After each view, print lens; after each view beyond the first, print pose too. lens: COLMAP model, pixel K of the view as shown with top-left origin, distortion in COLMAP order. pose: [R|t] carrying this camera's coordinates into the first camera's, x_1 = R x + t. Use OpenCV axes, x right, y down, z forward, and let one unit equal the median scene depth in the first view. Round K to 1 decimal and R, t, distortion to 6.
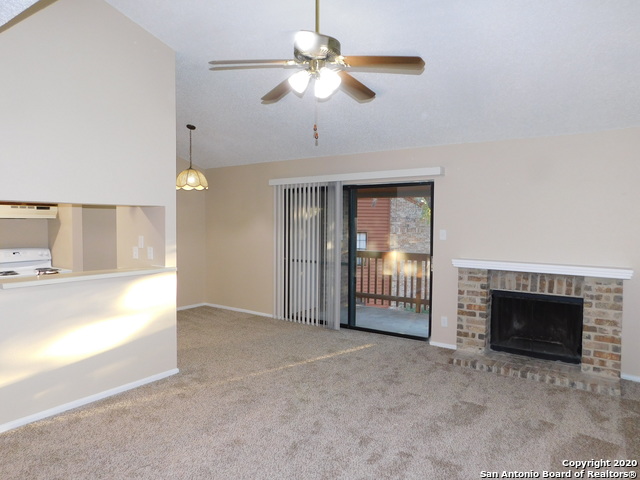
lens RADIAL K [[429.0, 0, 309.0], [0, 429.0, 241.0], [0, 0, 1]] dist [-0.054193, 0.045488]
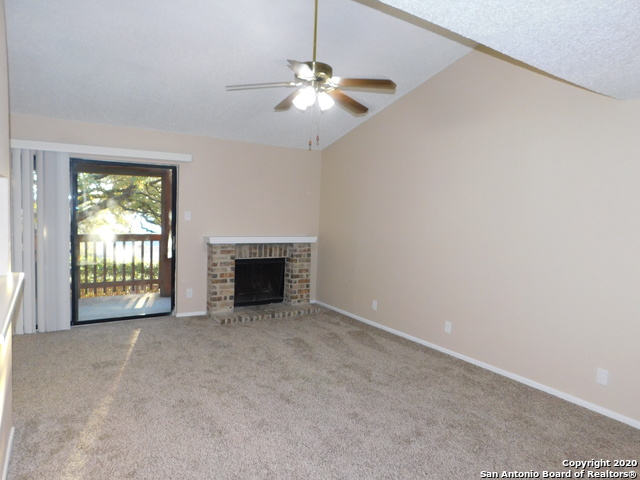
lens RADIAL K [[429.0, 0, 316.9], [0, 429.0, 243.8], [0, 0, 1]] dist [-0.054193, 0.045488]
pose [[0.370029, -0.071984, 0.926227, -0.695749], [0.008799, 0.997220, 0.073986, -0.025344], [-0.928979, -0.019227, 0.369634, 0.323448]]
